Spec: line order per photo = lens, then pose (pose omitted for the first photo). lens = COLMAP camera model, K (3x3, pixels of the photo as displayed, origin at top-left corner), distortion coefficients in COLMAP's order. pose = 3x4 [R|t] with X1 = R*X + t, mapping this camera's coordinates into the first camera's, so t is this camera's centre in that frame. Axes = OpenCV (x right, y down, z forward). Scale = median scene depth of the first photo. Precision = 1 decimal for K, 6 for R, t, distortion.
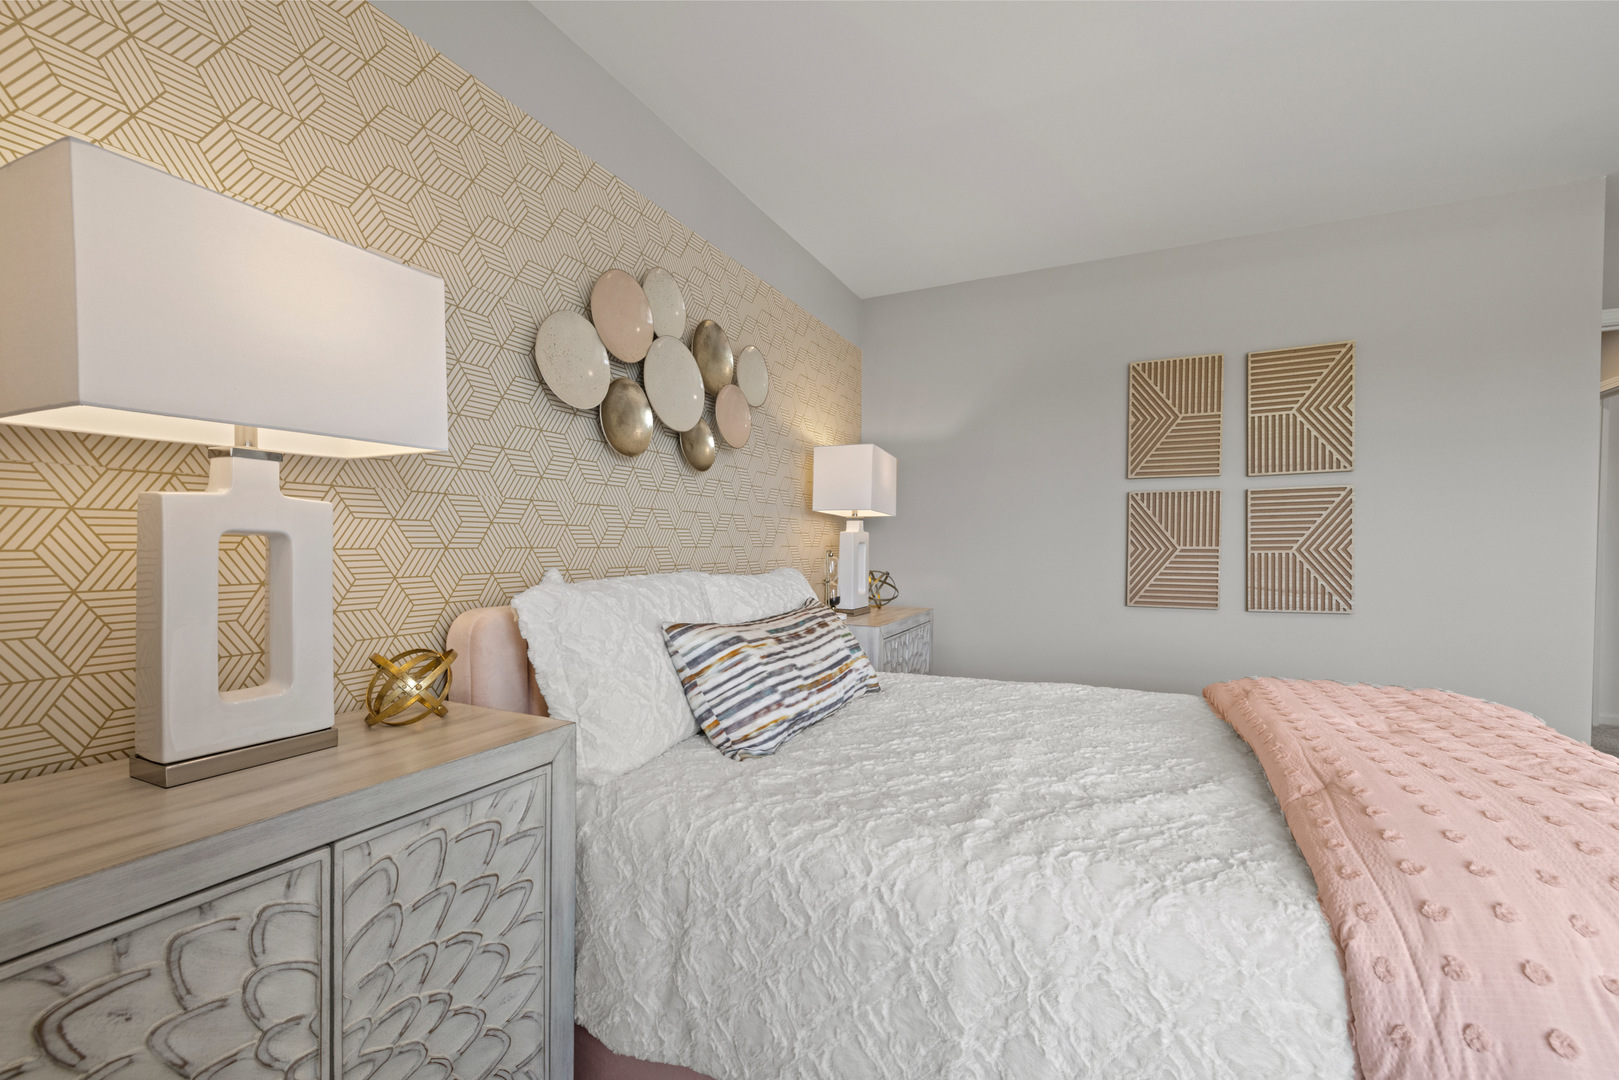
lens RADIAL K [[681.8, 0, 807.3], [0, 681.8, 544.7], [0, 0, 1]] dist [-0.007929, 0.000413]
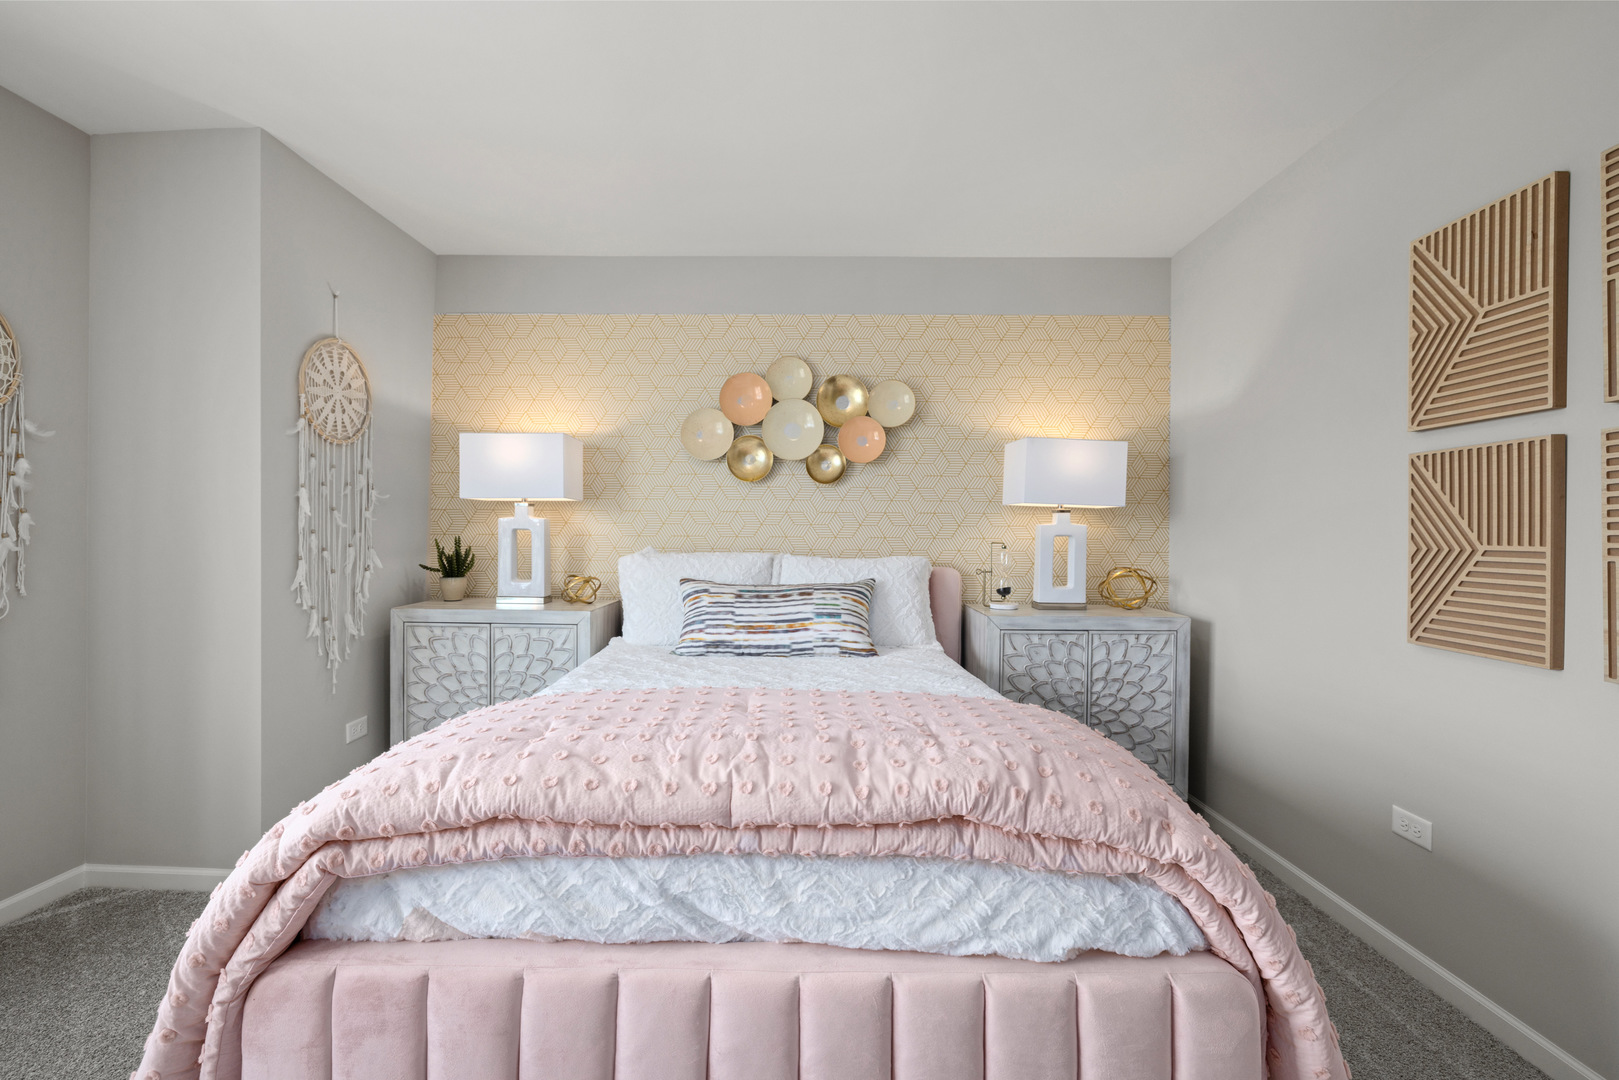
lens RADIAL K [[681.8, 0, 805.8], [0, 681.8, 540.6], [0, 0, 1]] dist [-0.007929, 0.000413]
pose [[0.433136, 0.006337, -0.901306, 1.179574], [-0.013428, 0.999910, 0.000578, 0.008265], [0.901229, 0.011852, 0.433182, 0.383606]]
